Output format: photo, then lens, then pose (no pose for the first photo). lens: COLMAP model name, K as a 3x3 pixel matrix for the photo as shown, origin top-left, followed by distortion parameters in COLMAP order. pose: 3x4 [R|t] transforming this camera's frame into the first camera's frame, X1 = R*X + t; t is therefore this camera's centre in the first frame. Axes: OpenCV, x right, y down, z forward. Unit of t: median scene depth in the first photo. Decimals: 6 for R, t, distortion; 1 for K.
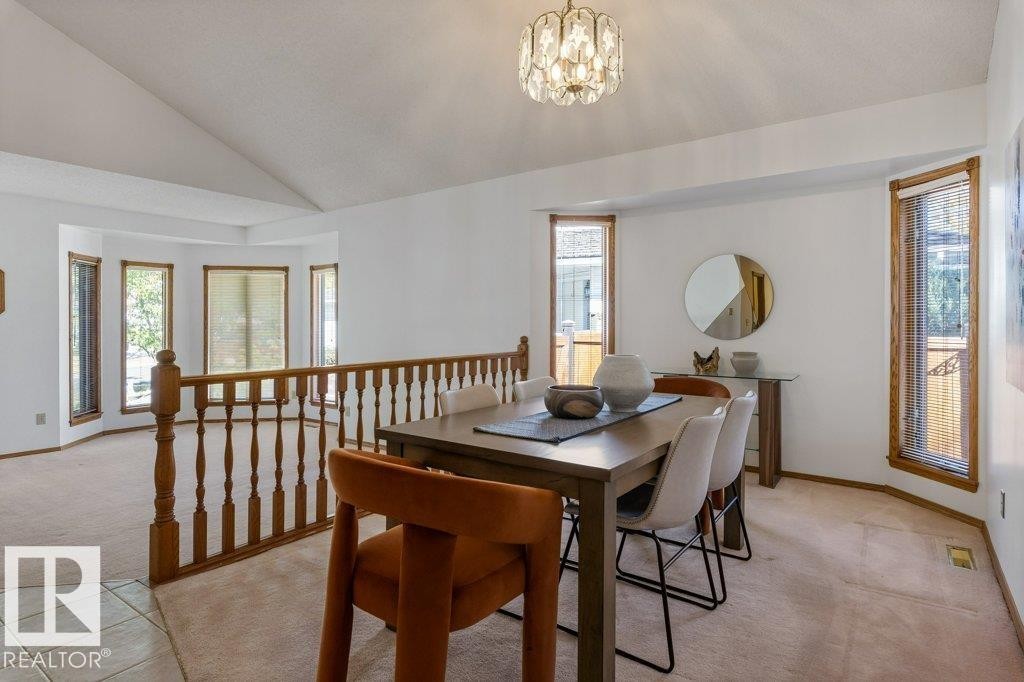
lens RADIAL K [[558.5, 0, 514.4], [0, 558.5, 322.1], [0, 0, 1]] dist [-0.004379, -0.000097]
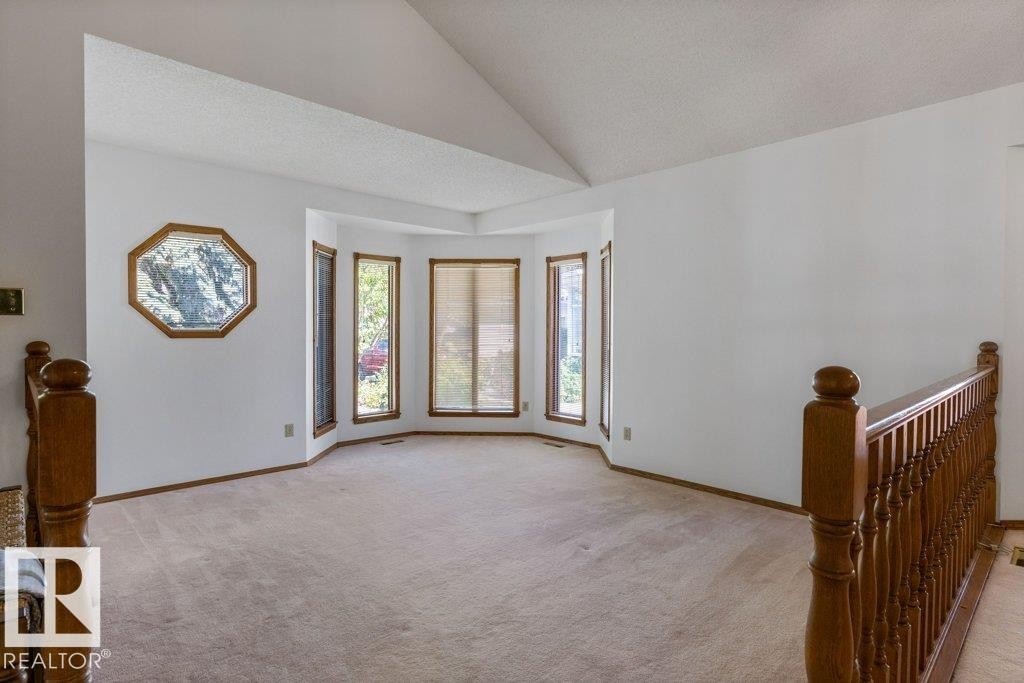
lens RADIAL K [[535.0, 0, 507.6], [0, 535.0, 331.2], [0, 0, 1]] dist [0.009558, -0.001118]
pose [[0.981012, 0.006512, -0.193836, -0.298127], [-0.004837, 0.999947, 0.009116, 0.006919], [0.193885, -0.008005, 0.980992, 0.203170]]
